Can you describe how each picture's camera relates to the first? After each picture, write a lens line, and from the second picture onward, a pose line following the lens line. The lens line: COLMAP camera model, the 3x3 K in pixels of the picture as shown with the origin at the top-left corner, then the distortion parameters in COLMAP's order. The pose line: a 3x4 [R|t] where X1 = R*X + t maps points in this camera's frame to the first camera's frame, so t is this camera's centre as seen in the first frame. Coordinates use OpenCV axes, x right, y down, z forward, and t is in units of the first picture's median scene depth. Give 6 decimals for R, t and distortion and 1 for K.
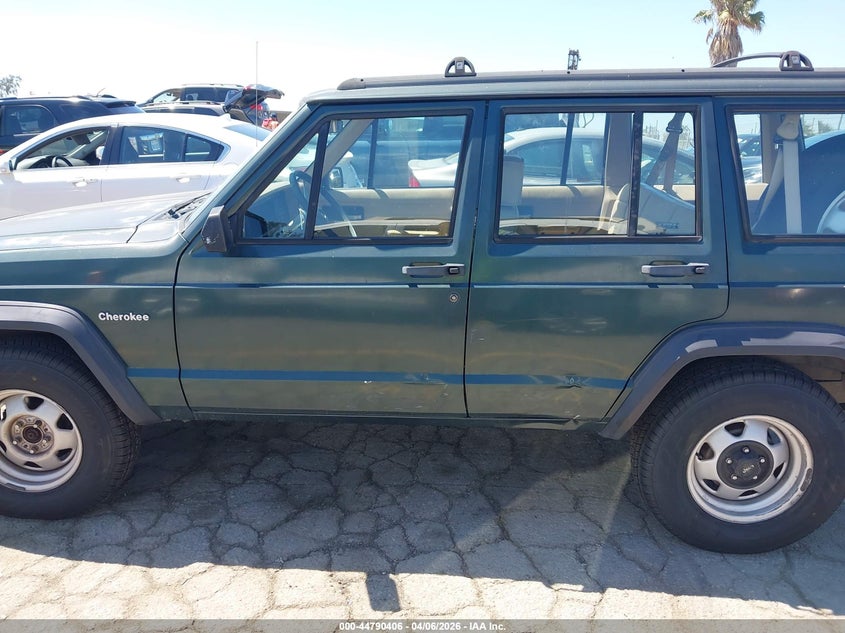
lens RADIAL K [[669.2, 0, 419.0], [0, 669.2, 319.7], [0, 0, 1]] dist [0.006068, 0.000390]
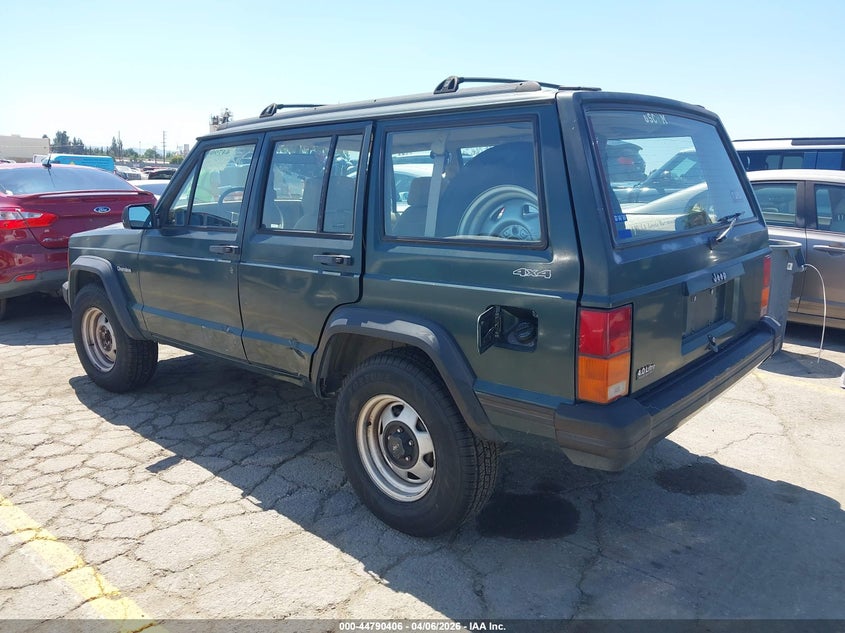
lens RADIAL K [[669.2, 0, 419.0], [0, 669.2, 319.7], [0, 0, 1]] dist [0.006068, 0.000390]
pose [[0.787229, 0.121525, -0.604568, 1.146253], [-0.171578, 0.984842, -0.025453, 0.035868], [0.592311, 0.123768, 0.796147, 0.116110]]
